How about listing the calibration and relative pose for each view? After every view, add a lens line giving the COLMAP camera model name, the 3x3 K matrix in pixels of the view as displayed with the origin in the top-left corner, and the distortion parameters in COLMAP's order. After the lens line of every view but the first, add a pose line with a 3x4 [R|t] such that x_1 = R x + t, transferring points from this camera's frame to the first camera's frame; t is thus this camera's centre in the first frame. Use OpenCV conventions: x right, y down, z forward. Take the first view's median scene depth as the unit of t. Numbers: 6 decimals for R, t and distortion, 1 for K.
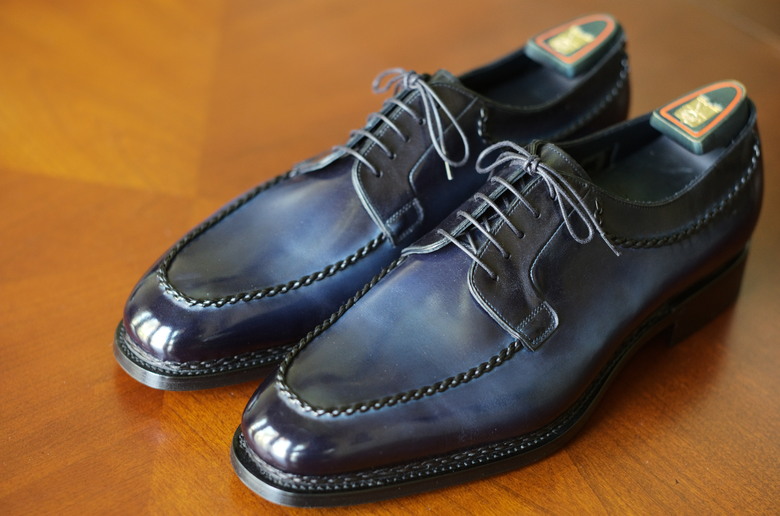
lens RADIAL K [[1695.7, 0, 390.0], [0, 1695.7, 258.0], [0, 0, 1]] dist [0.000396, -0.169345]
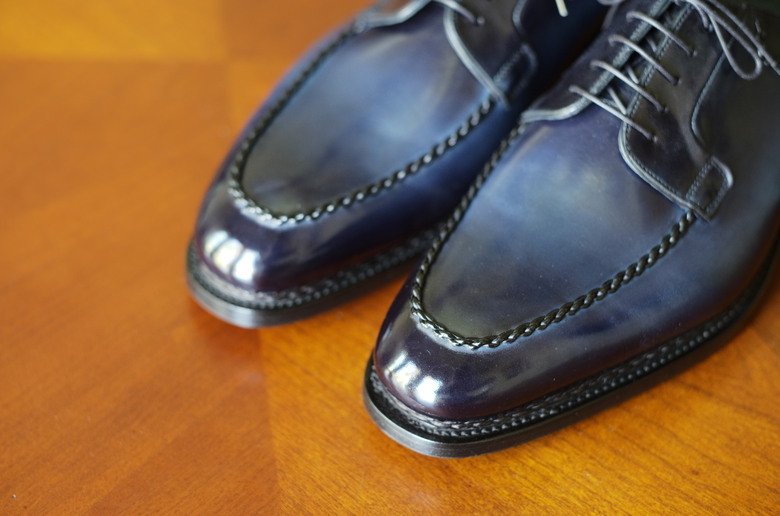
lens RADIAL K [[1751.1, 0, 390.0], [0, 1751.1, 258.0], [0, 0, 1]] dist [-0.022635, -0.124019]
pose [[0.988203, -0.148651, 0.036844, -0.101072], [0.140454, 0.975575, 0.168899, -0.091532], [-0.061051, -0.161731, 0.984945, 0.174596]]
